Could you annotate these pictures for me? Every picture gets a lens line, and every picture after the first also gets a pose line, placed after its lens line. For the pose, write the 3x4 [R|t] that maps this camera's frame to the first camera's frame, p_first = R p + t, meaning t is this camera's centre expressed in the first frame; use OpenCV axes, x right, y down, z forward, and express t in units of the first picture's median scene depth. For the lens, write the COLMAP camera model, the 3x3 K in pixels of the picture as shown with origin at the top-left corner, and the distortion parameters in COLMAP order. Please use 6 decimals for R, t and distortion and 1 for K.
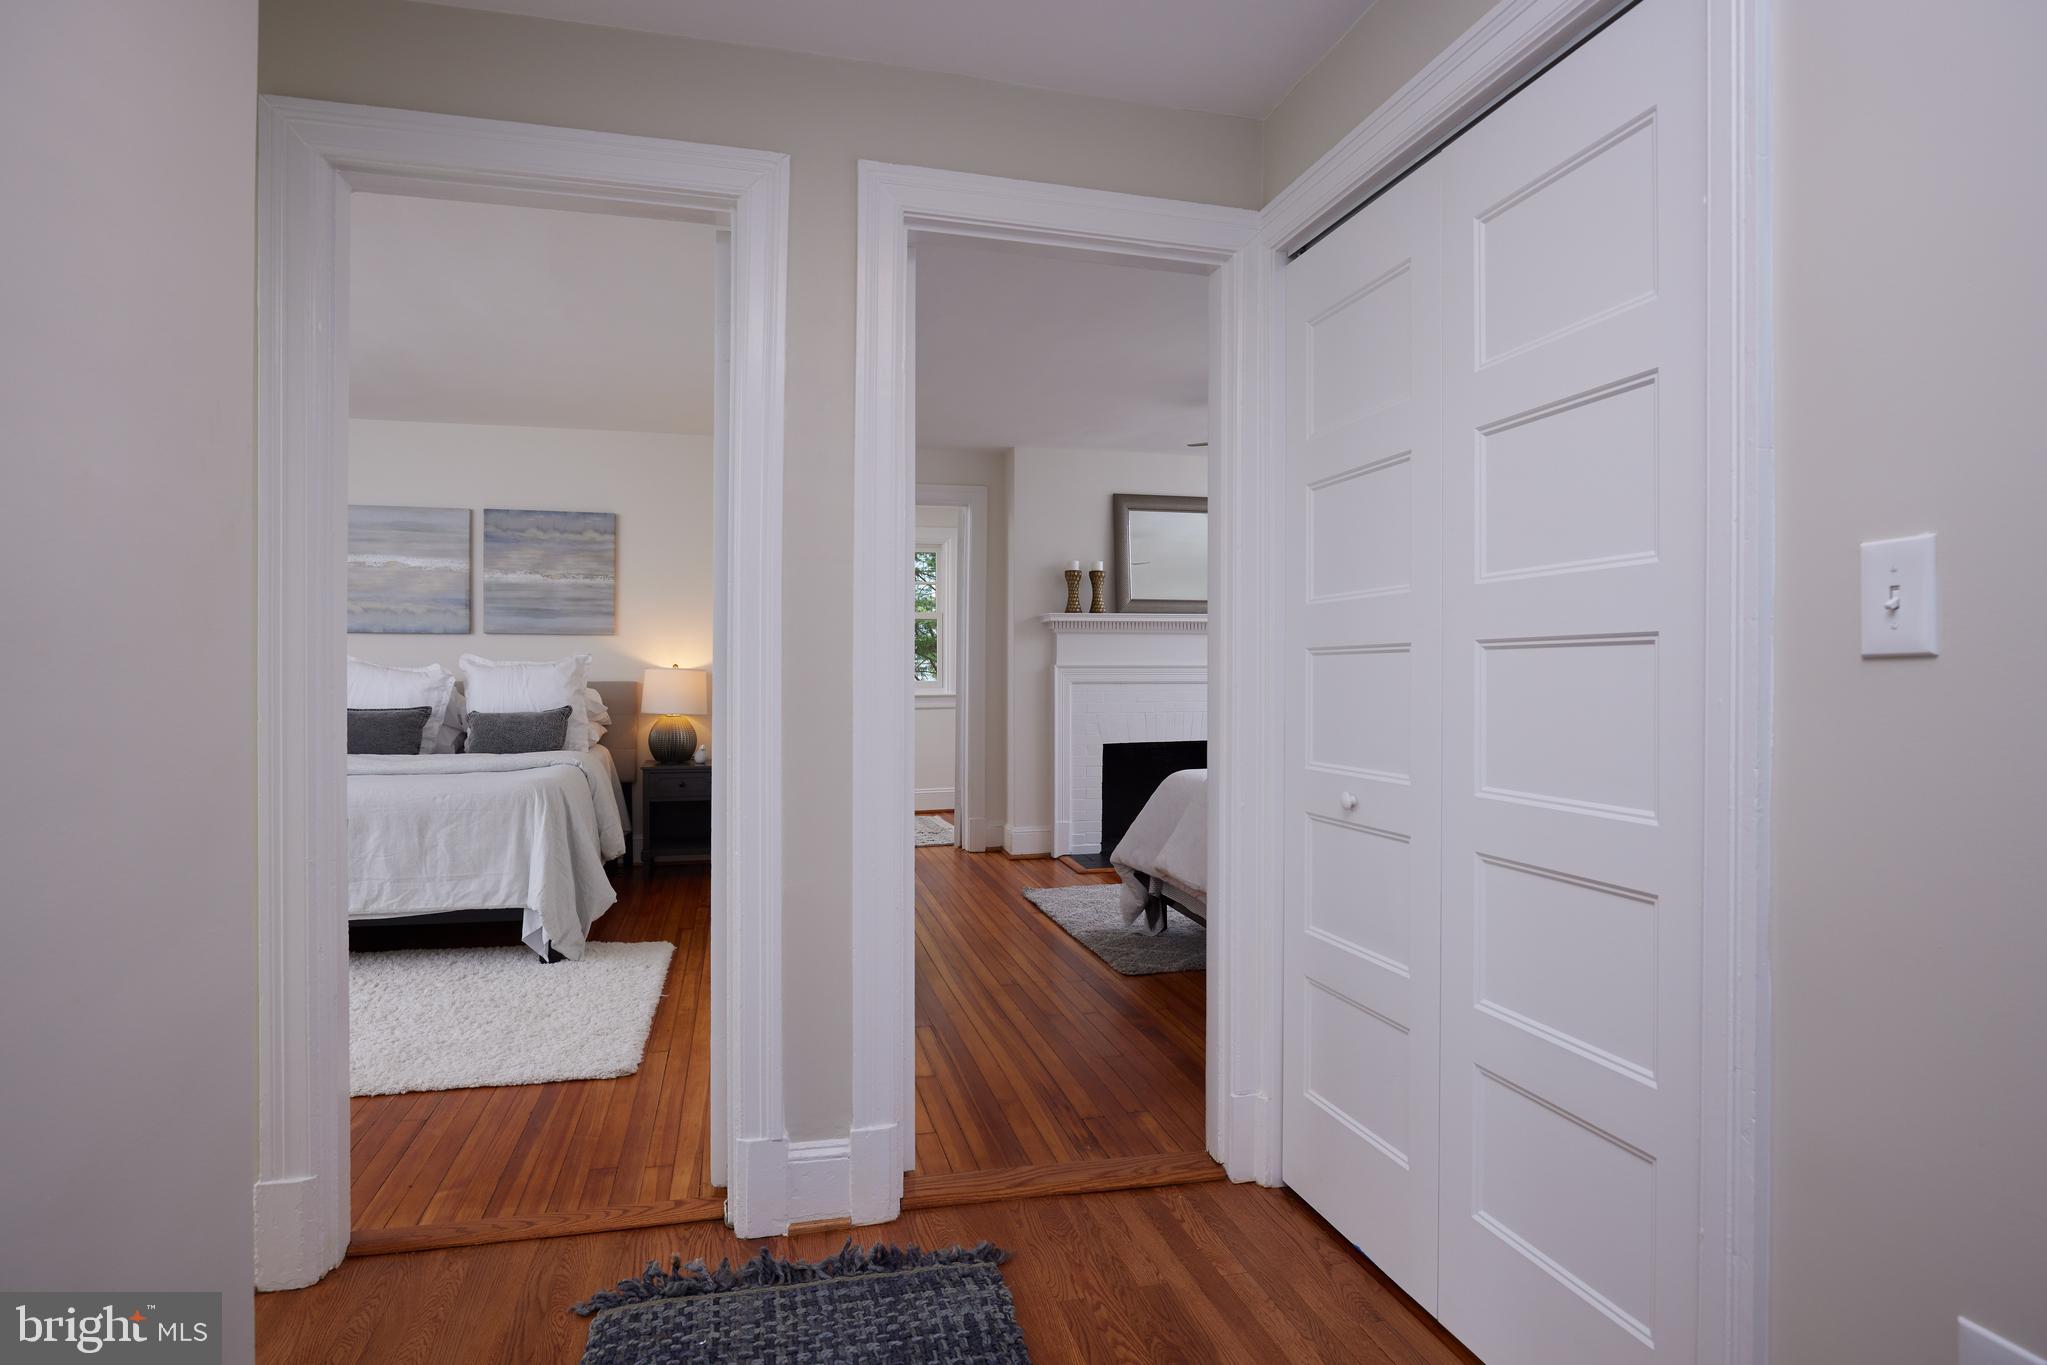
lens RADIAL K [[1113.8, 0, 1039.2], [0, 1113.8, 681.8], [0, 0, 1]] dist [-0.005329, -0.000726]
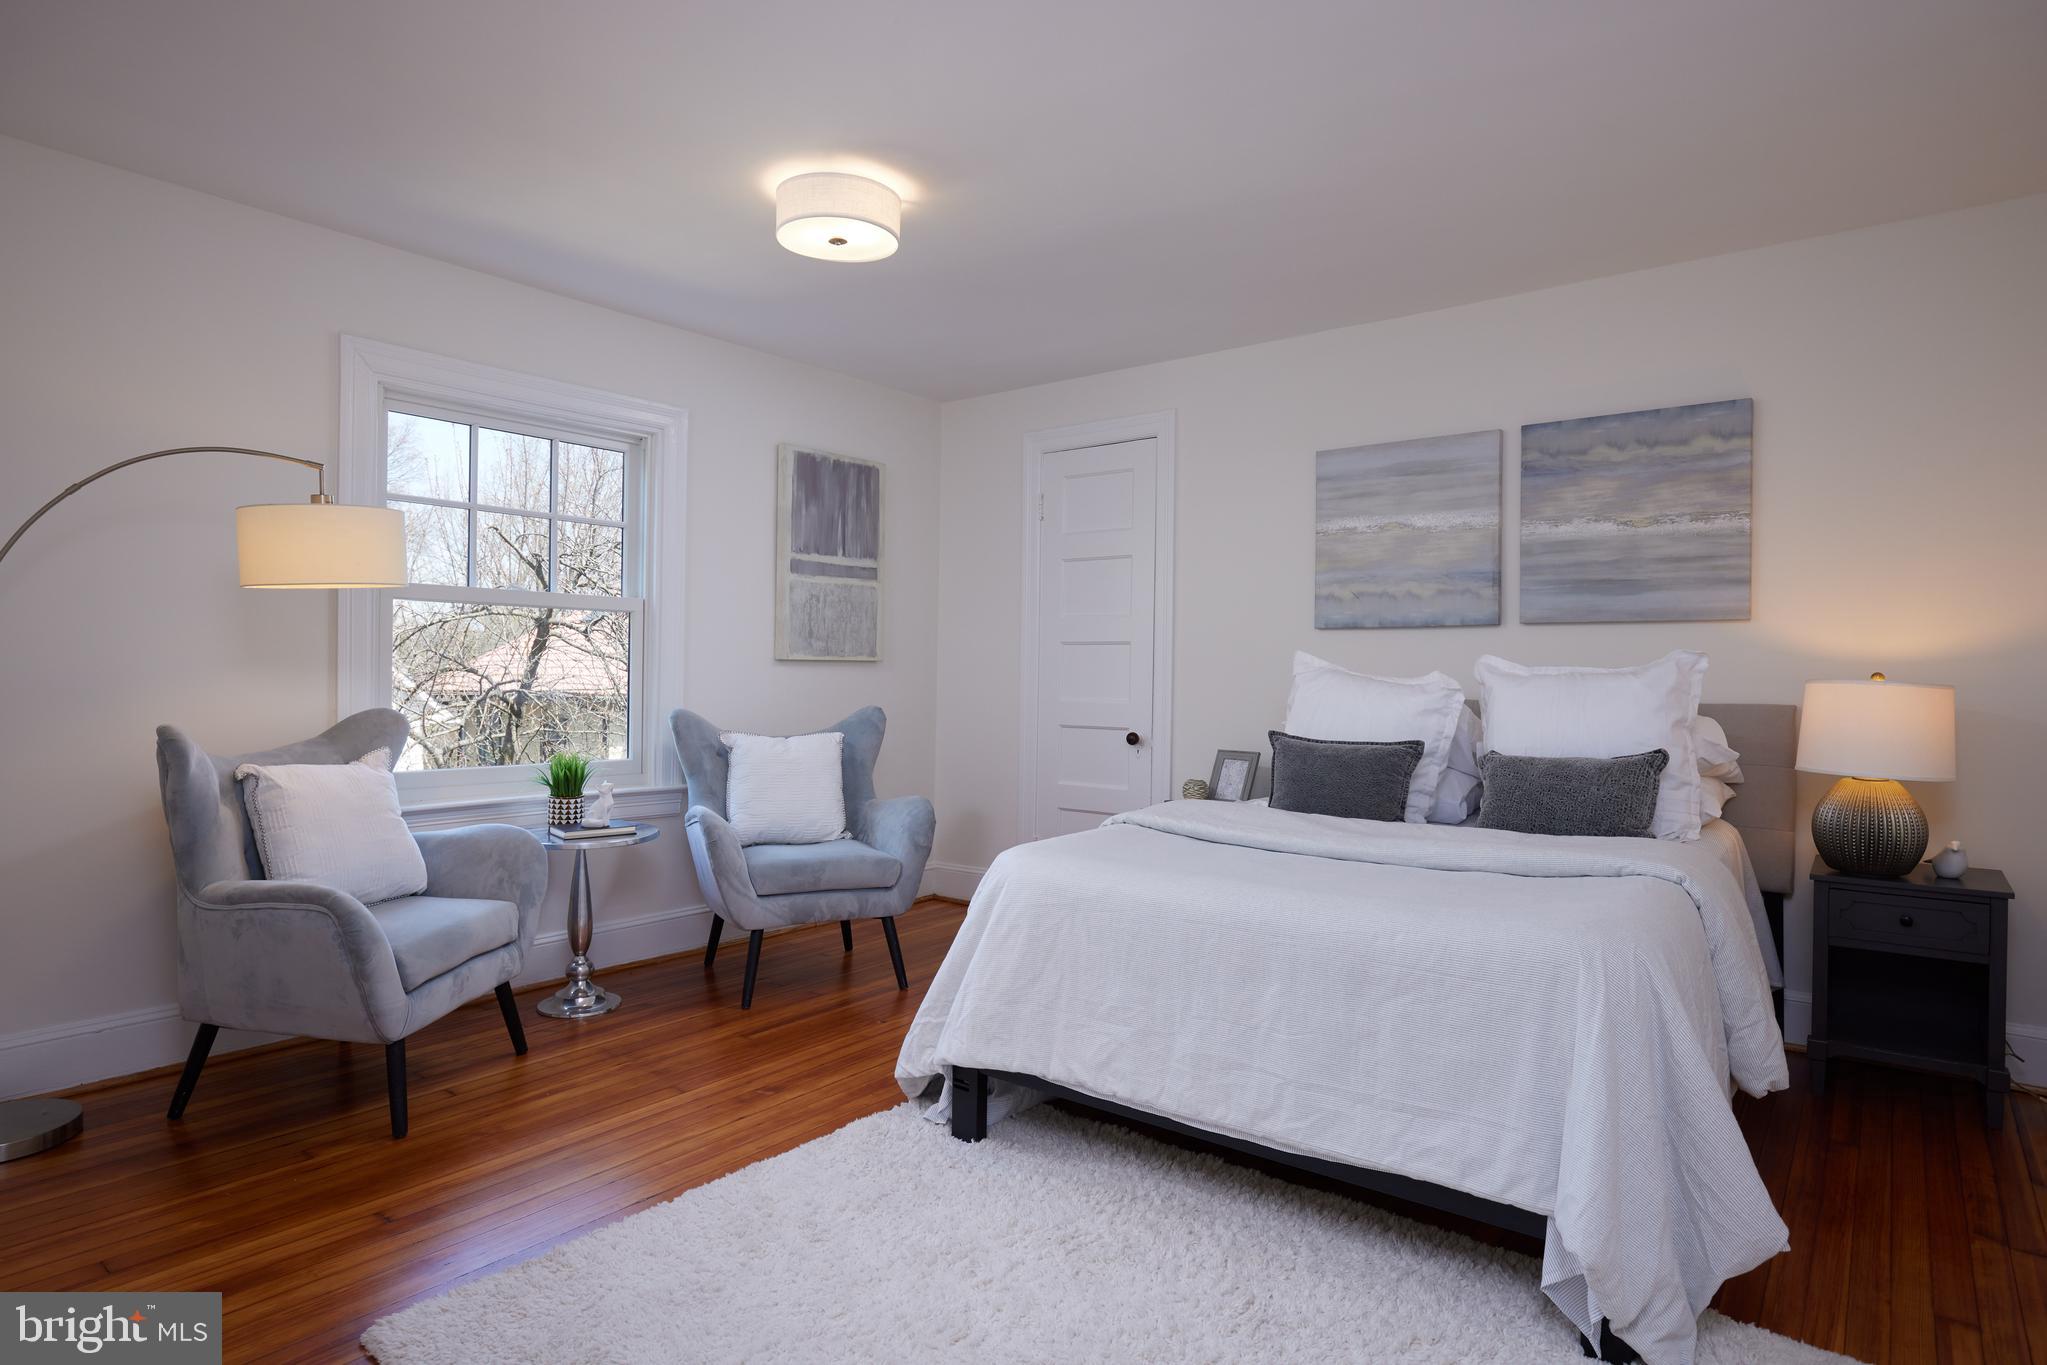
lens RADIAL K [[1113.8, 0, 1041.6], [0, 1113.8, 683.8], [0, 0, 1]] dist [-0.005329, -0.000726]
pose [[0.613636, 0.003374, -0.789582, -0.172122], [-0.011461, 0.999924, -0.004634, -0.003530], [0.789506, 0.011893, 0.613628, 0.409379]]
